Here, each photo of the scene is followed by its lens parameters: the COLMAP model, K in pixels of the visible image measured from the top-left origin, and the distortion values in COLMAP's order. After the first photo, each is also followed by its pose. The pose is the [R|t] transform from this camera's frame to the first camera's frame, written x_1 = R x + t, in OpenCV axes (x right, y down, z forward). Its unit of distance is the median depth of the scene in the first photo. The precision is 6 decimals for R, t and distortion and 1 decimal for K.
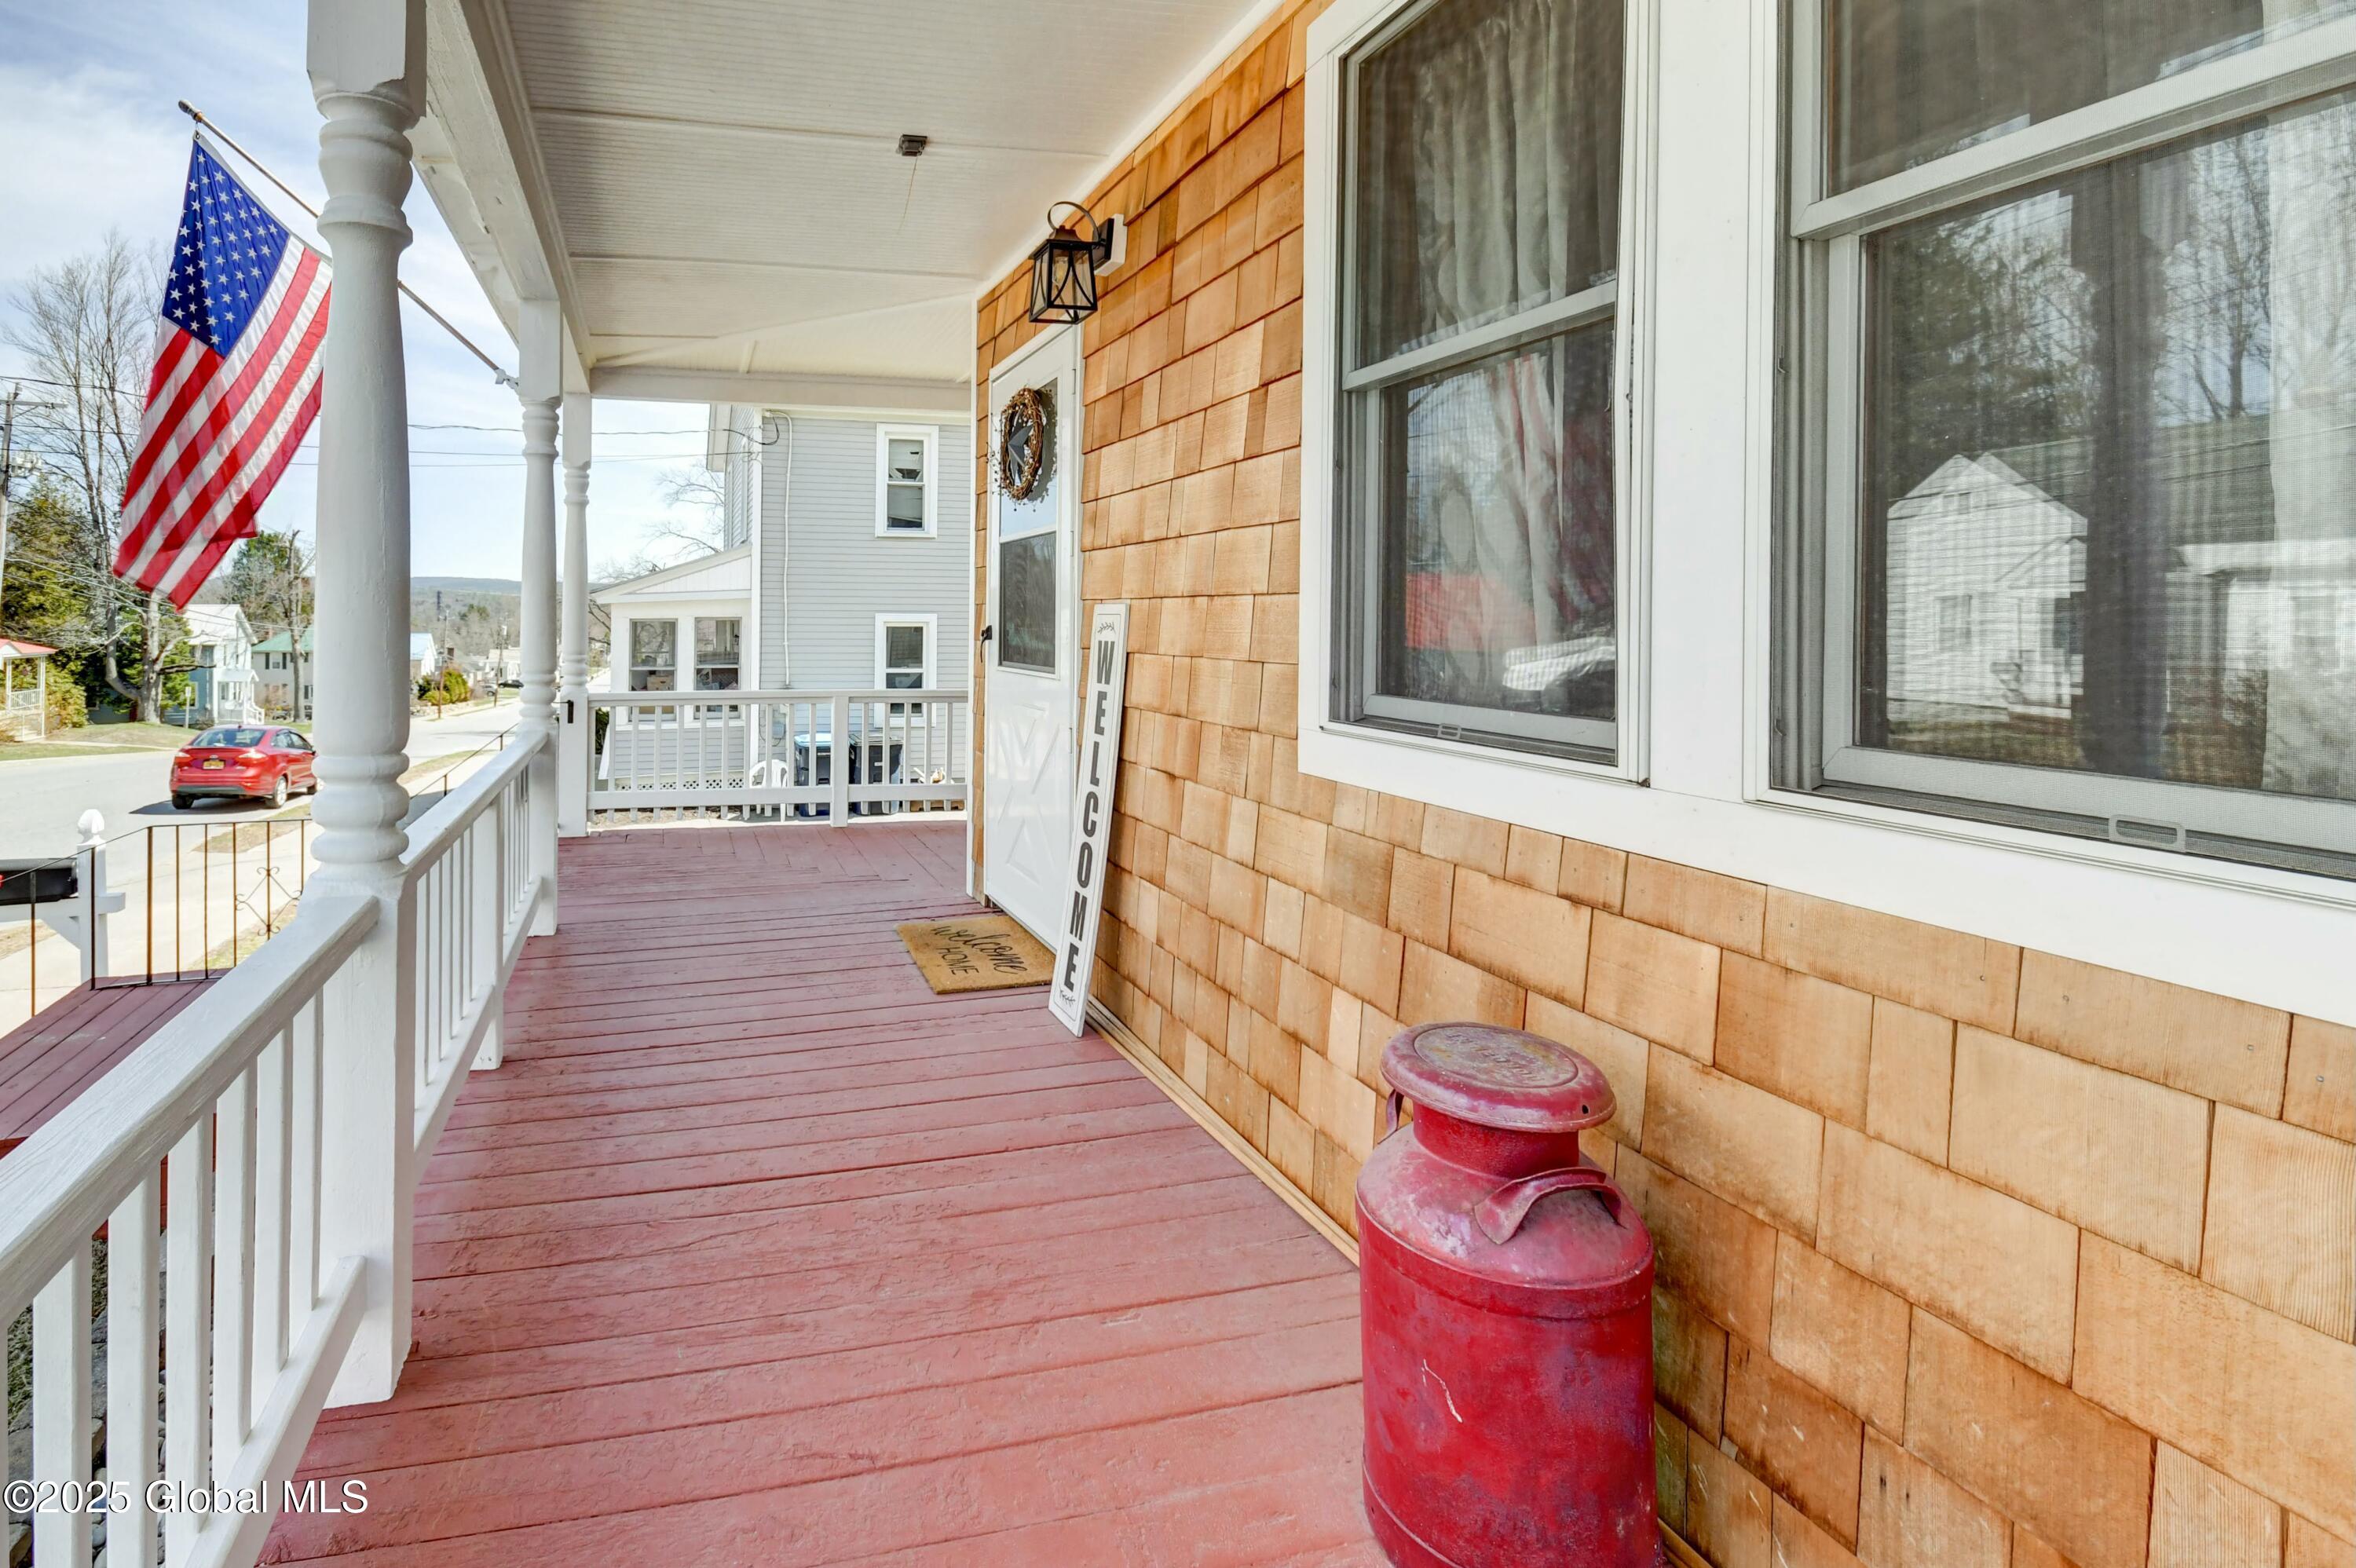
lens RADIAL K [[1398.8, 0, 1177.8], [0, 1398.8, 712.3], [0, 0, 1]] dist [0.005879, 0.001233]
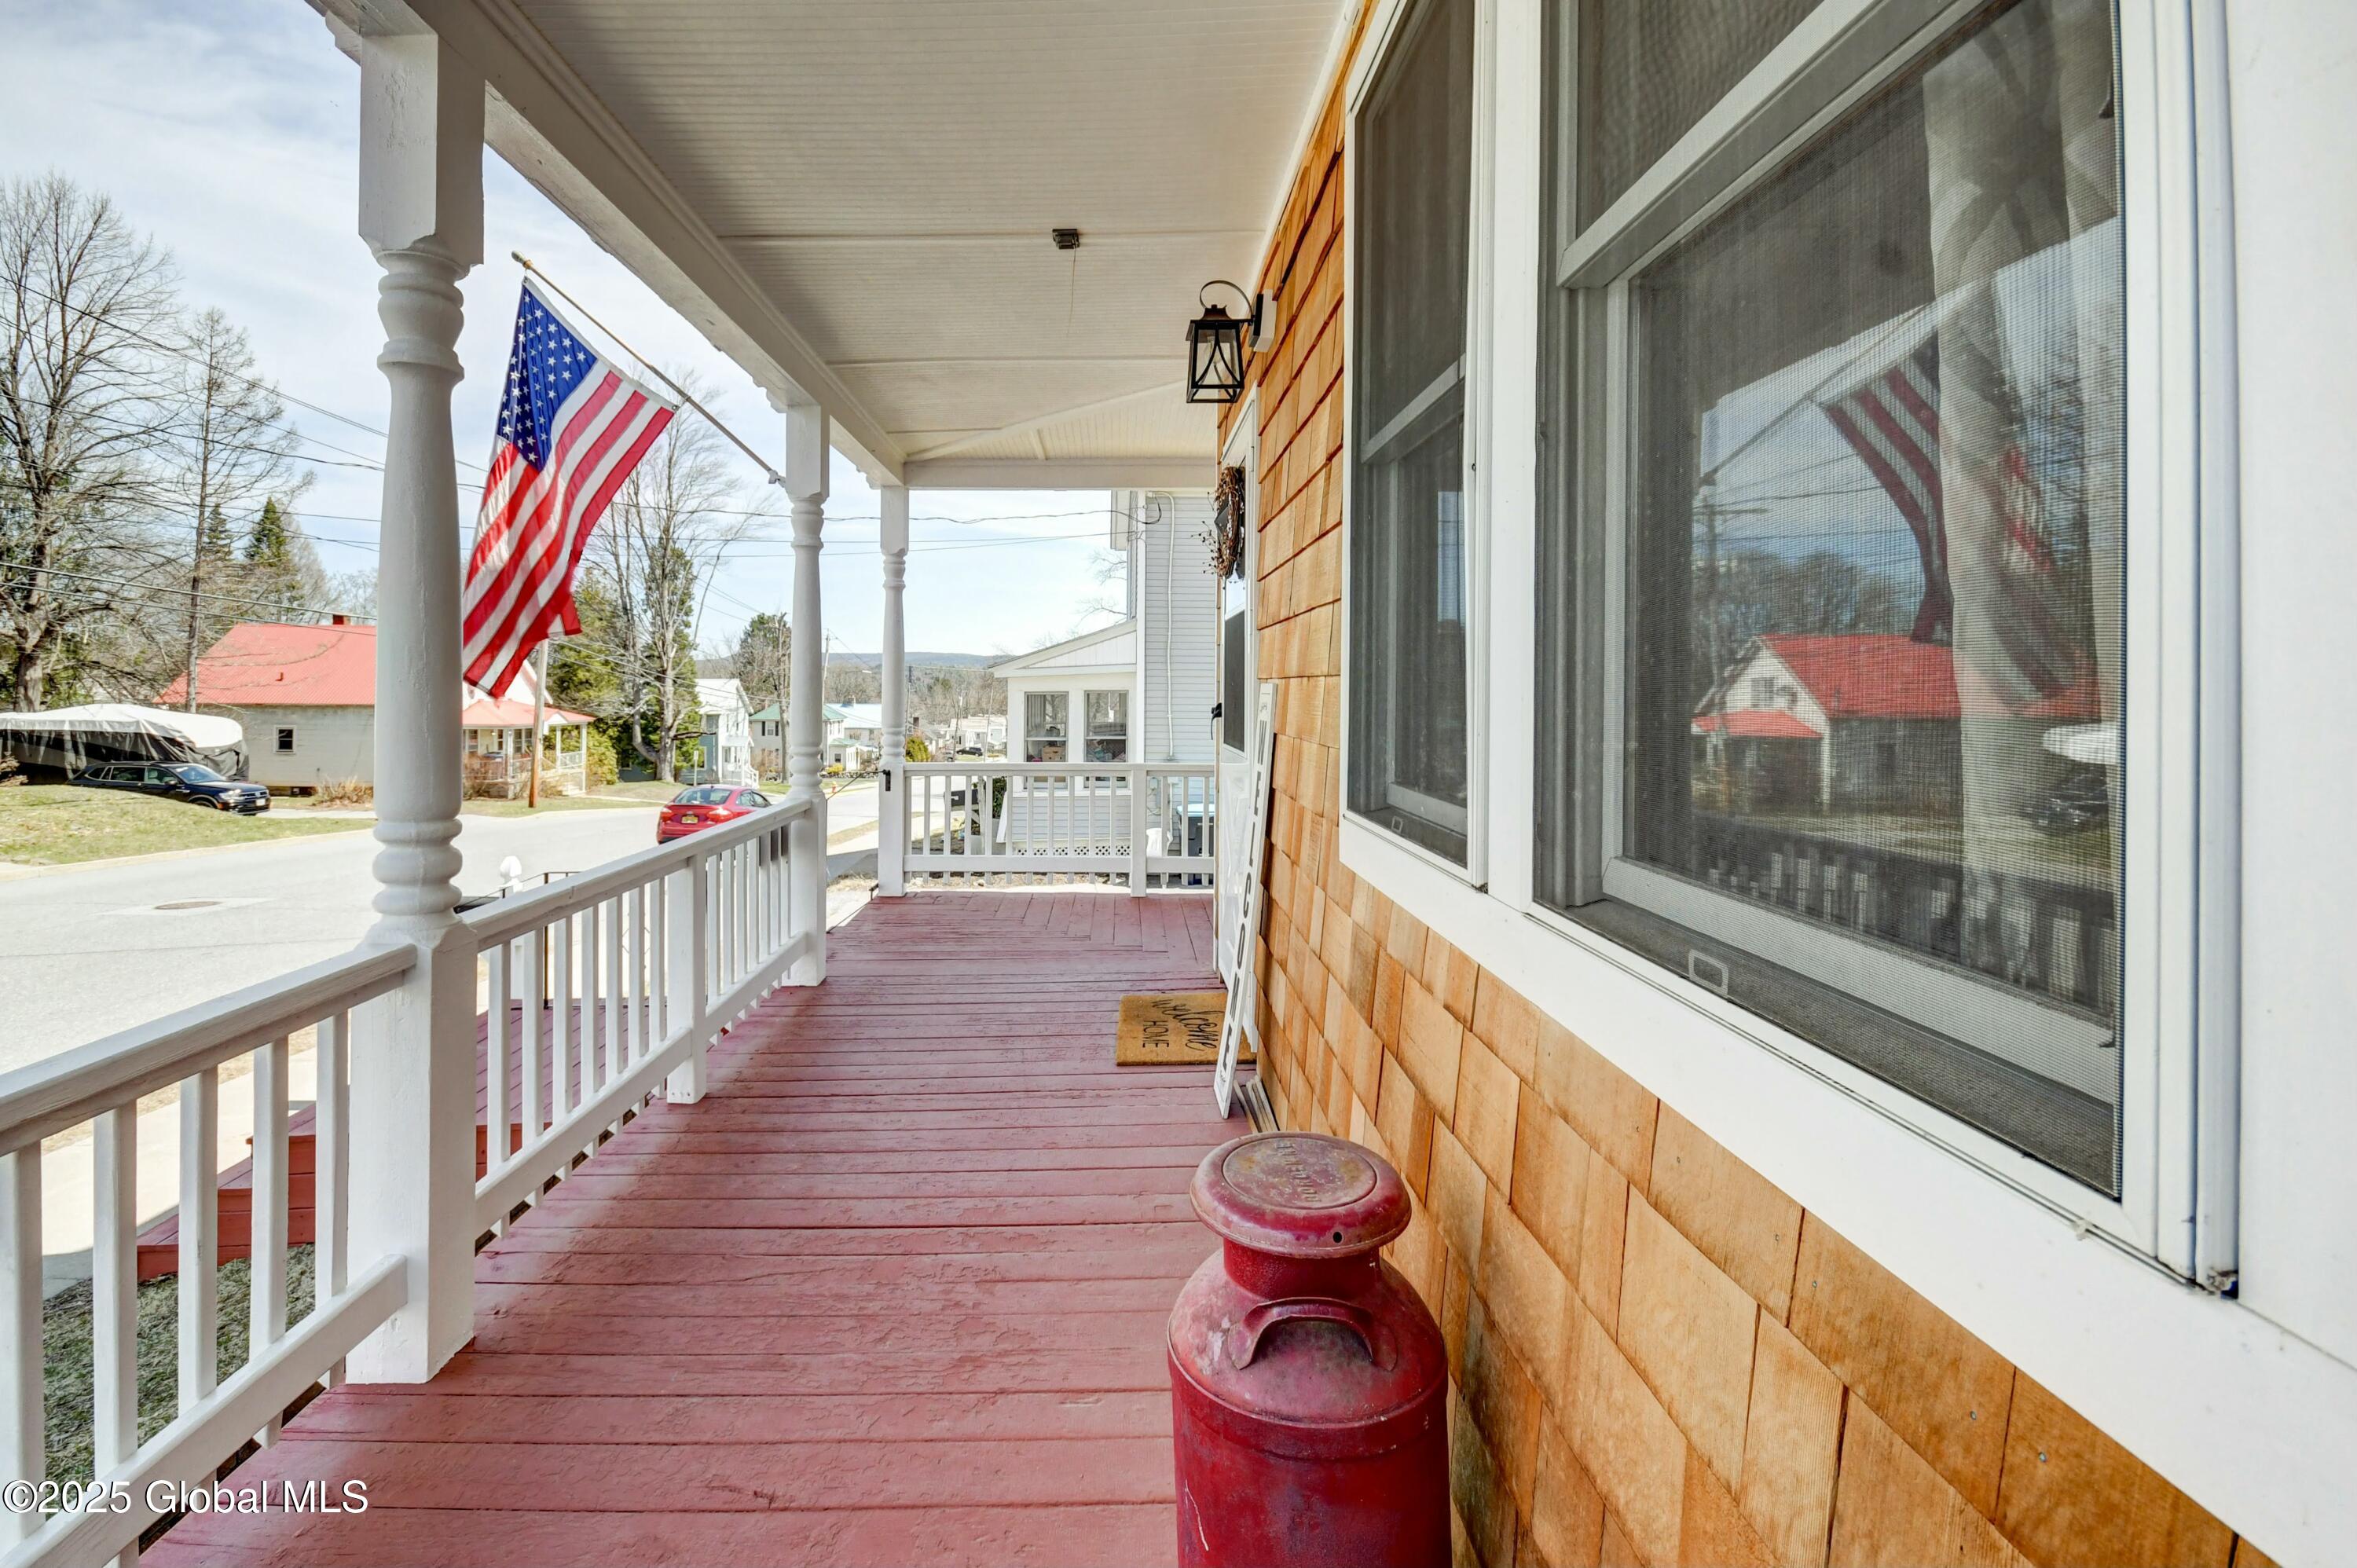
lens RADIAL K [[1406.6, 0, 1178.5], [0, 1406.6, 784.0], [0, 0, 1]] dist [0.006680, 0.000734]
pose [[0.963823, 0.019142, -0.265855, 0.195315], [-0.019722, 0.999805, 0.000486, -0.007223], [0.265812, 0.004775, 0.964013, 0.030247]]
